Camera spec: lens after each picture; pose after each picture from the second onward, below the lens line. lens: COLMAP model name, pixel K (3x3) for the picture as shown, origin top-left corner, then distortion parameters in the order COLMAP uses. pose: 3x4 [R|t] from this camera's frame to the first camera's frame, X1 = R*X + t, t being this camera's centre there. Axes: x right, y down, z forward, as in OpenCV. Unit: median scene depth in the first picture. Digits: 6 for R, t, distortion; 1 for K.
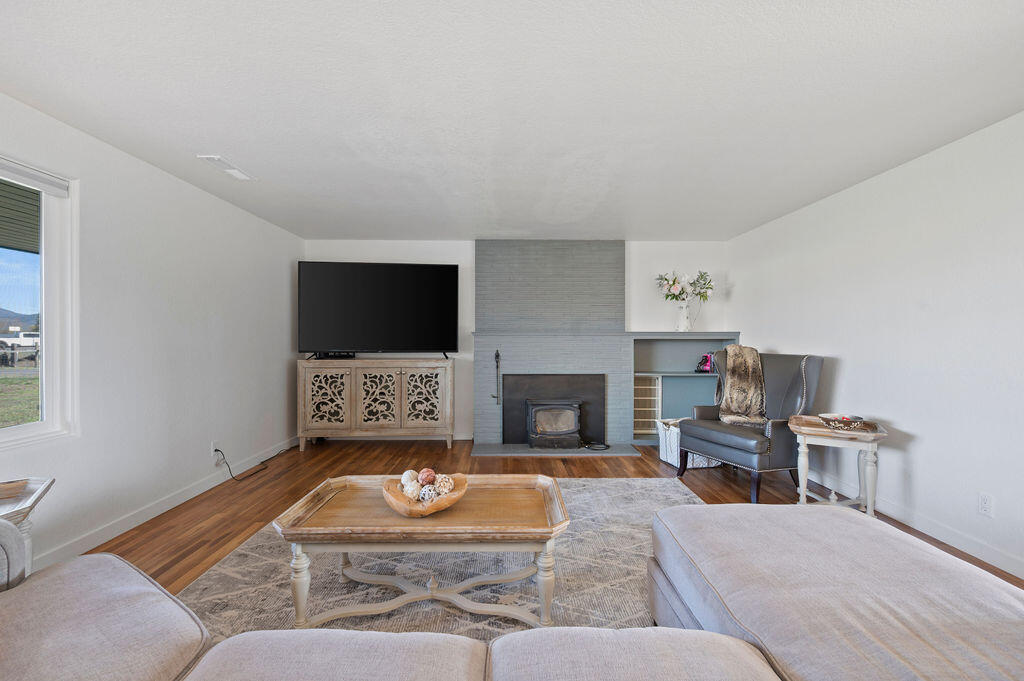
lens RADIAL K [[415.2, 0, 512.0], [0, 415.2, 340.5], [0, 0, 1]] dist [0.030561, 0.000044]
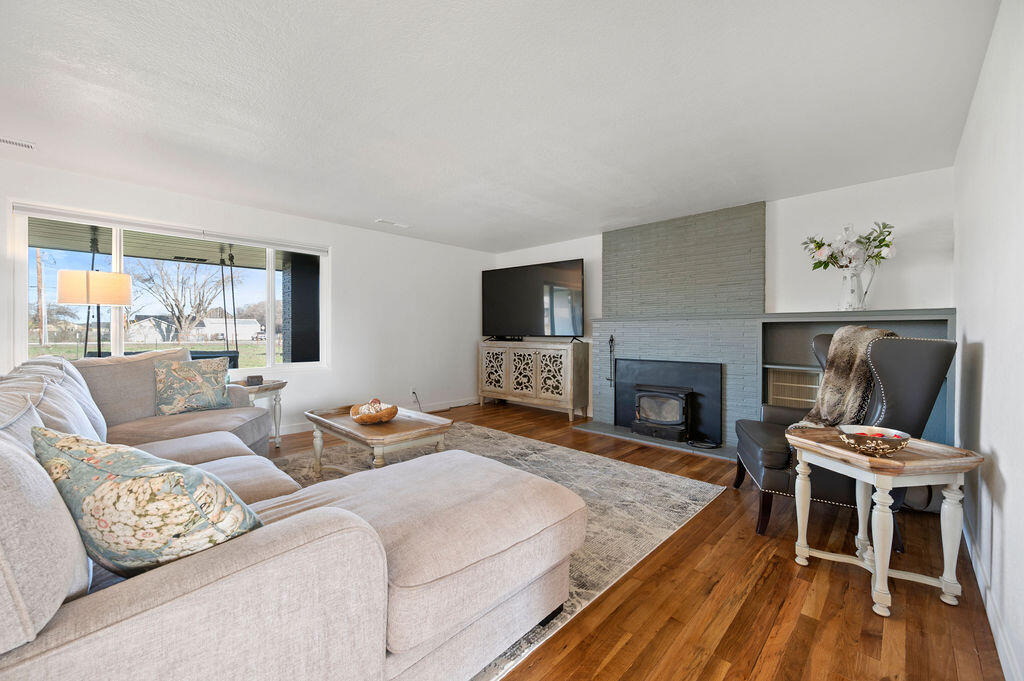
lens RADIAL K [[407.6, 0, 515.5], [0, 407.6, 330.7], [0, 0, 1]] dist [-0.000014, 0.000029]
pose [[0.710665, -0.002860, -0.703525, 0.532353], [0.004140, 0.999991, 0.000116, 0.011264], [0.703518, -0.002995, 0.710671, 0.100757]]
